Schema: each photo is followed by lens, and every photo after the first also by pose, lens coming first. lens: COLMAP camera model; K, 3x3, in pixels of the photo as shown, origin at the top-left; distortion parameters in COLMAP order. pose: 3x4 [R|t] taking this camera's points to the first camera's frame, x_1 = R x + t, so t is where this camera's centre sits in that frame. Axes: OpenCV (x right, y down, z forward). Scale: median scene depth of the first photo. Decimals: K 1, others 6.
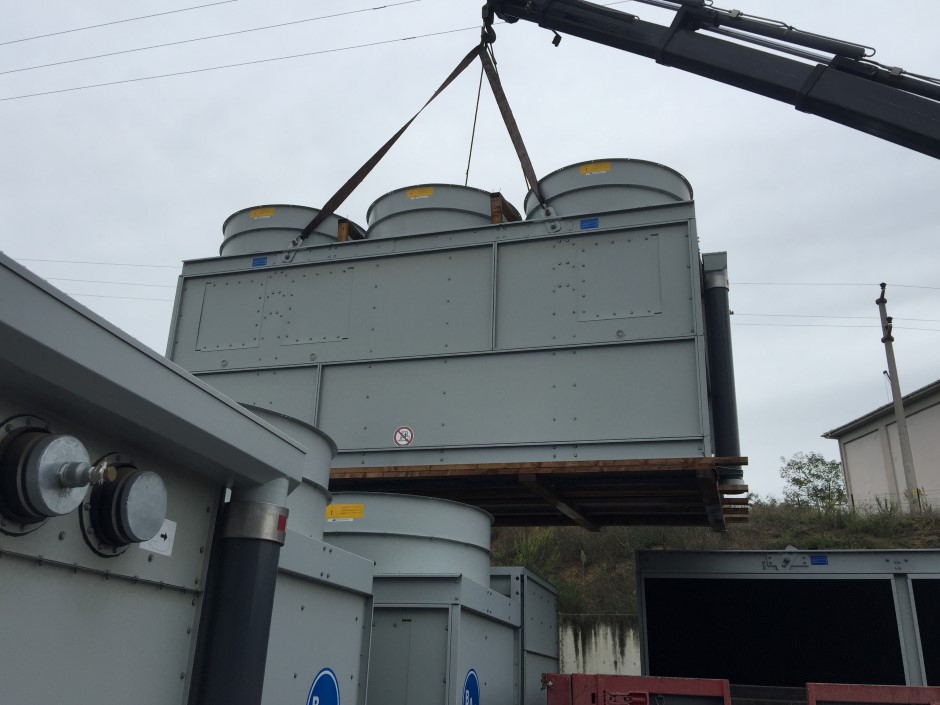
lens RADIAL K [[816.9, 0, 470.0], [0, 816.9, 352.5], [0, 0, 1]] dist [0.041570, 0.000568]
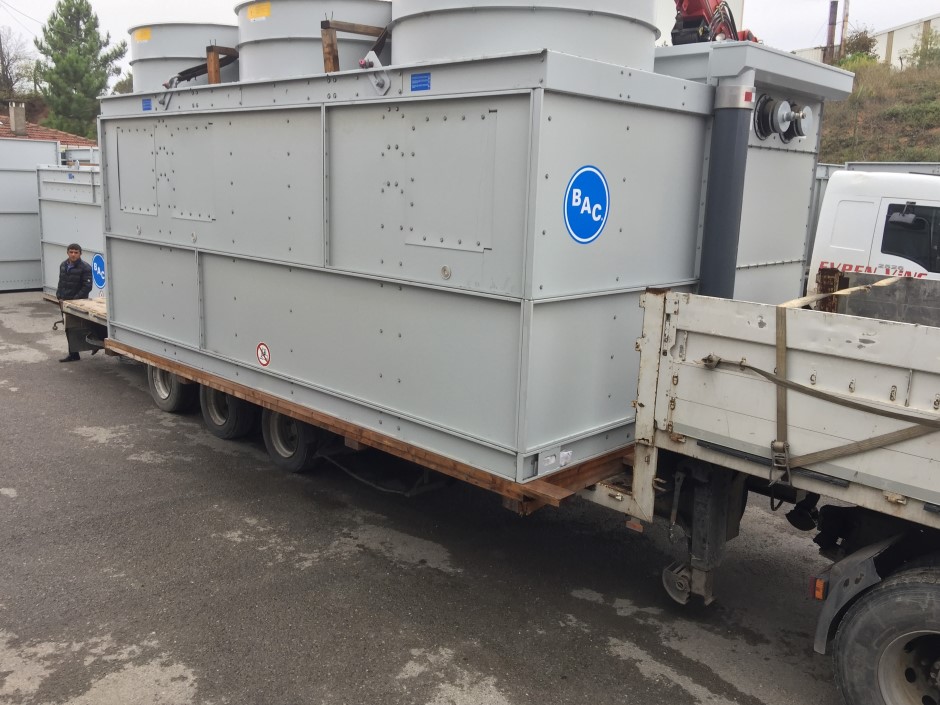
lens RADIAL K [[816.9, 0, 470.0], [0, 816.9, 352.5], [0, 0, 1]] dist [0.041570, 0.000568]
pose [[0.887058, 0.104360, -0.449708, 0.485959], [0.130017, 0.878212, 0.460259, -0.260277], [0.442972, -0.466746, 0.765457, 0.435649]]
